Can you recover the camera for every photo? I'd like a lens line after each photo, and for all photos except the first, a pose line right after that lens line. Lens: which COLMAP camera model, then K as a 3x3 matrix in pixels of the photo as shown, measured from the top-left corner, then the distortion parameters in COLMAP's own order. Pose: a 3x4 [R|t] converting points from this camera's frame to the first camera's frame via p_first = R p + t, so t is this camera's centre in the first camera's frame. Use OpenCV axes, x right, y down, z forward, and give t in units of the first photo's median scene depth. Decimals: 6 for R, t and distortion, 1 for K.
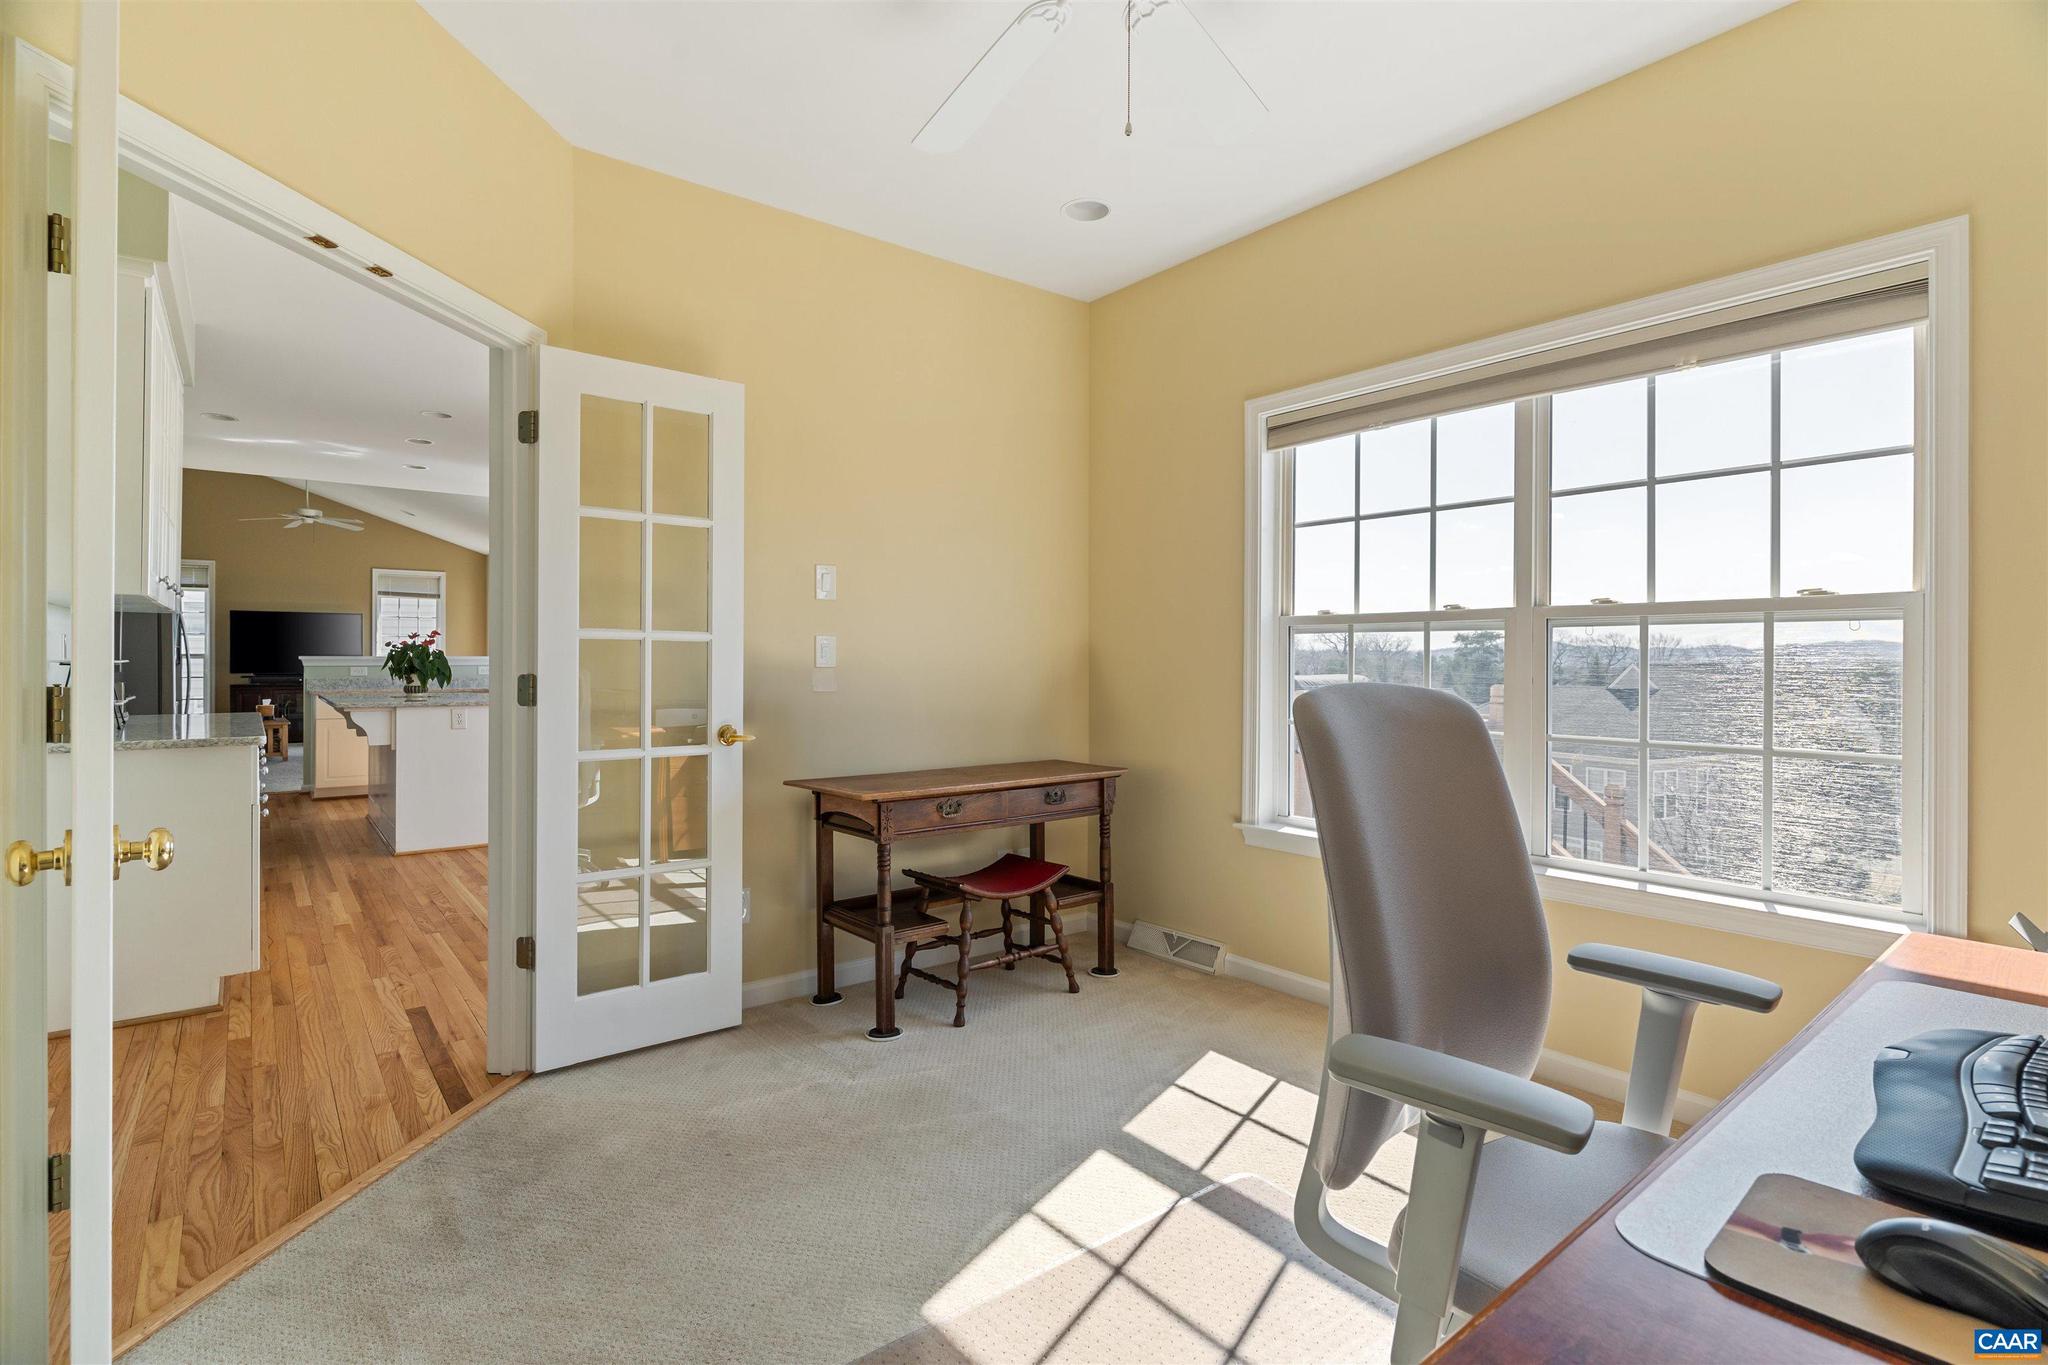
lens RADIAL K [[967.9, 0, 1006.4], [0, 967.9, 652.3], [0, 0, 1]] dist [0.000421, 0.000005]
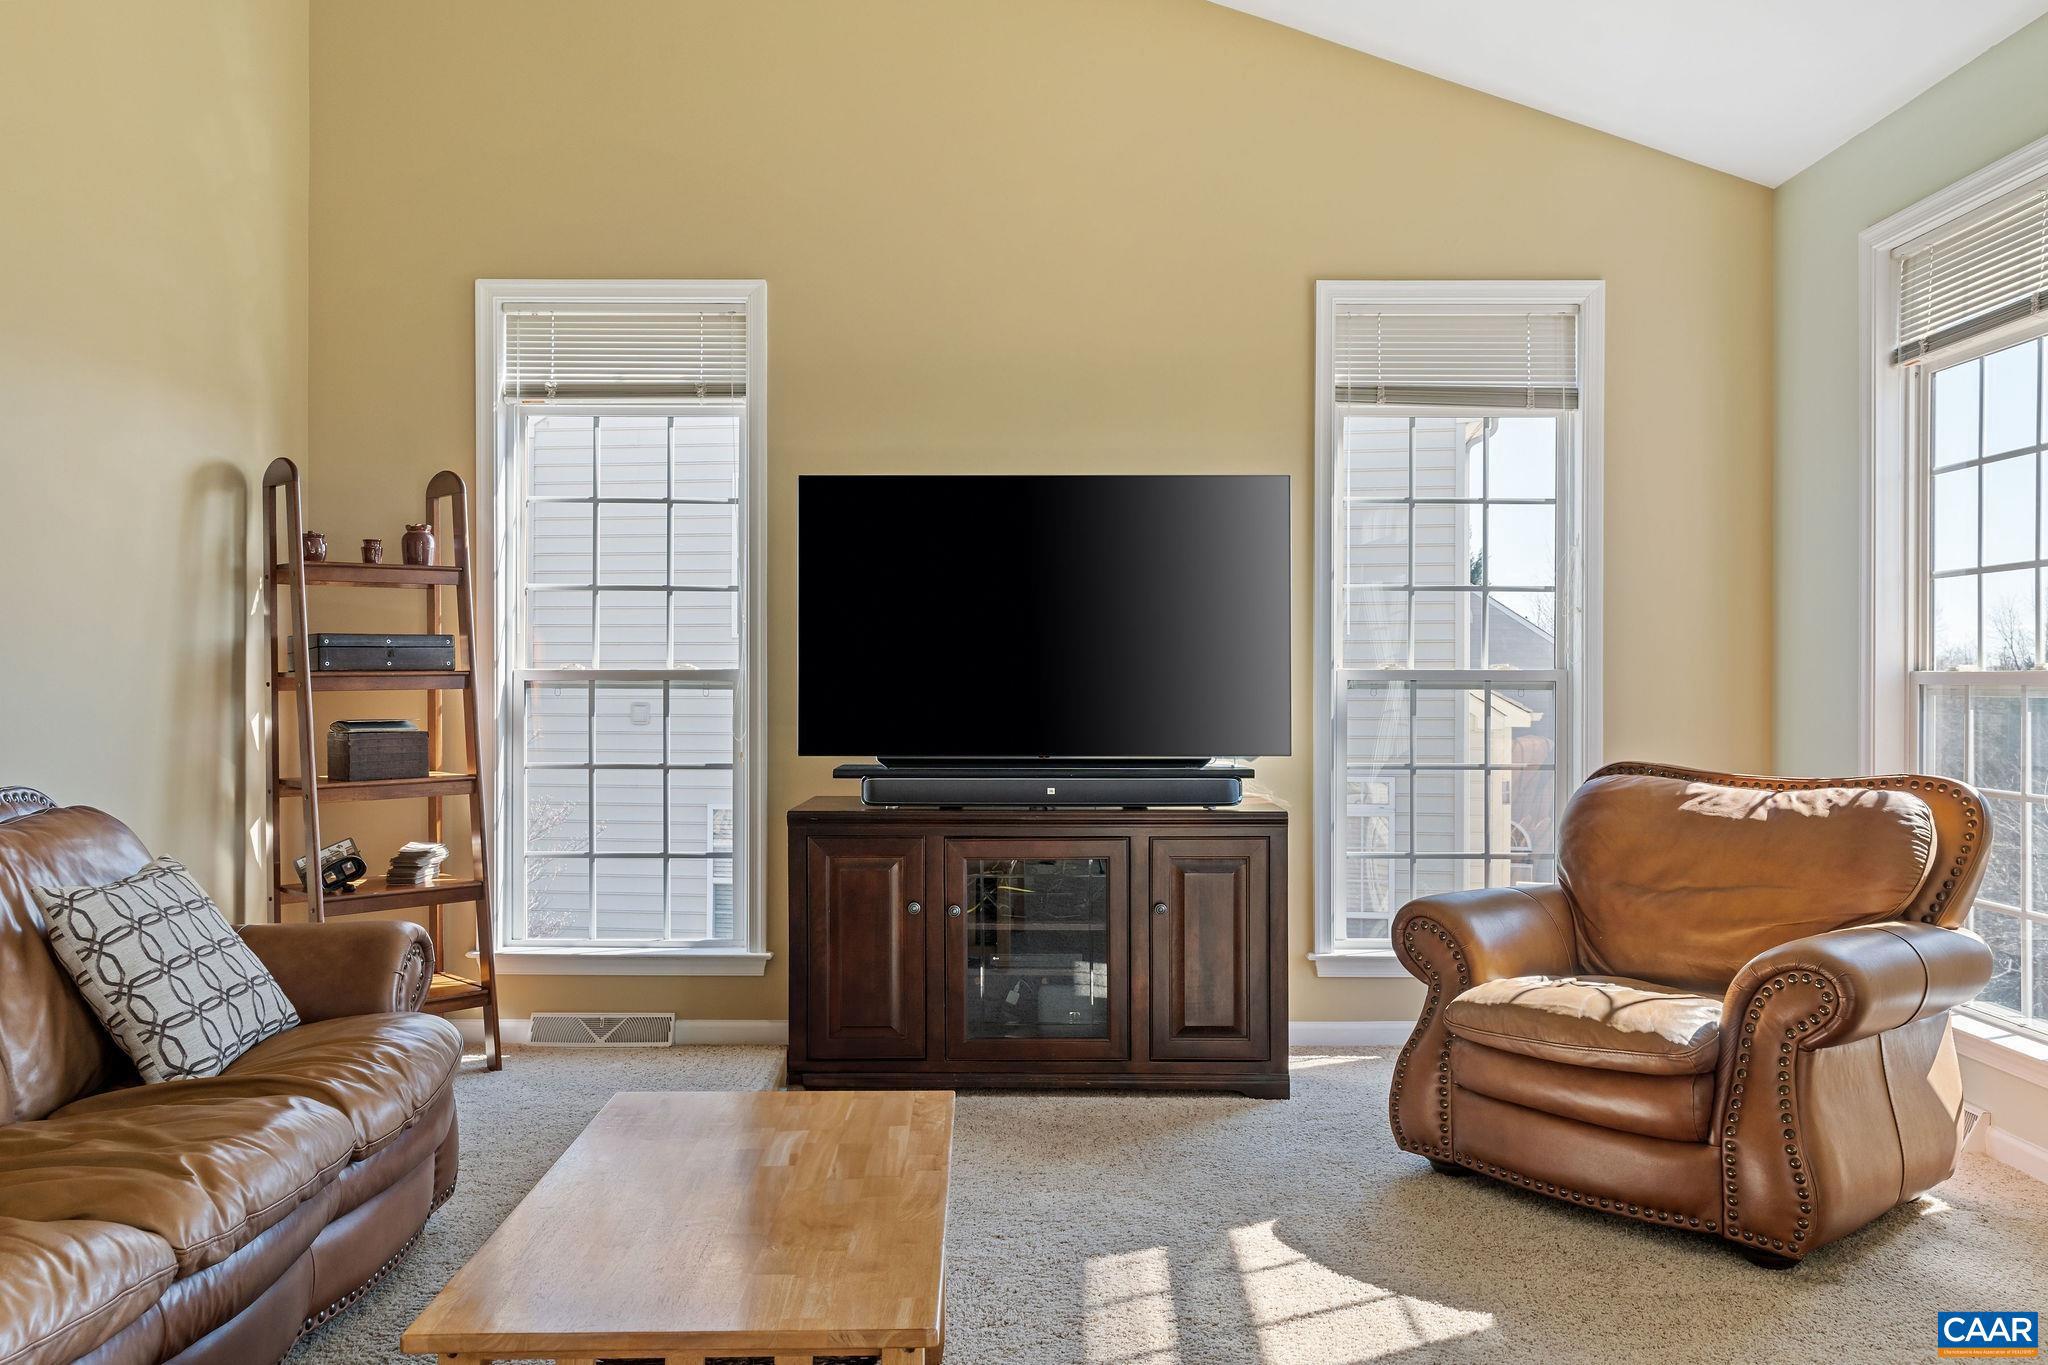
lens RADIAL K [[1617.8, 0, 1025.1], [0, 1617.8, 689.2], [0, 0, 1]] dist [0.003456, 0.000980]
pose [[0.791891, 0.003756, -0.610651, -0.809811], [0.000535, 0.999976, 0.006845, 0.006643], [0.610662, -0.005747, 0.791870, 1.119513]]
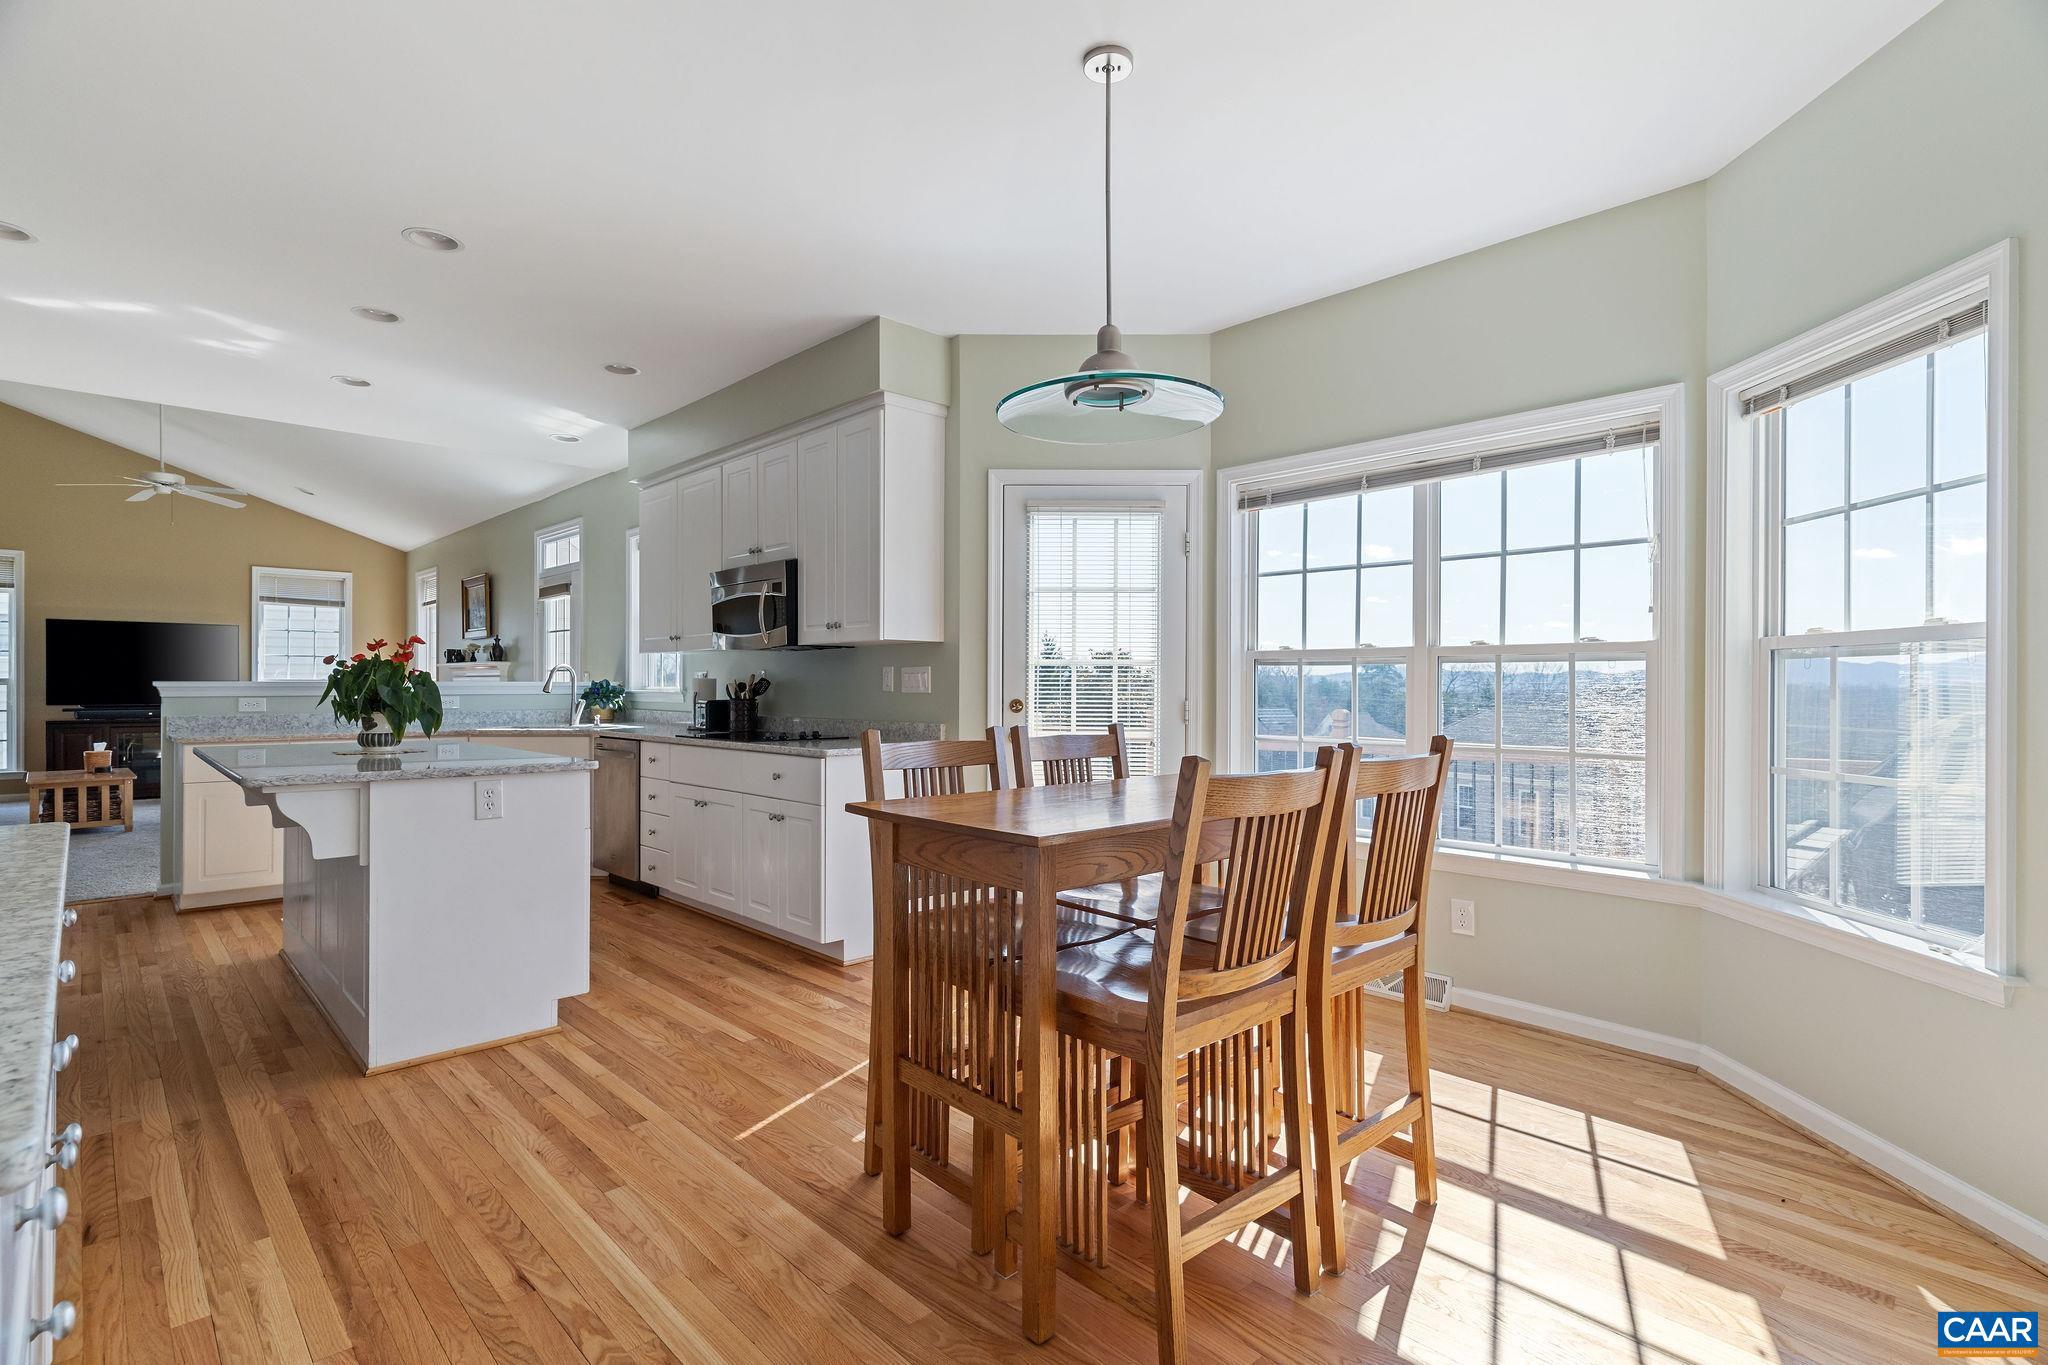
lens RADIAL K [[967.9, 0, 986.5], [0, 967.9, 699.1], [0, 0, 1]] dist [0.000421, 0.000005]
pose [[0.996246, 0.009176, 0.086084, -0.252630], [-0.010243, 0.999876, 0.011971, 0.003536], [-0.085963, -0.012808, 0.996216, 0.336059]]
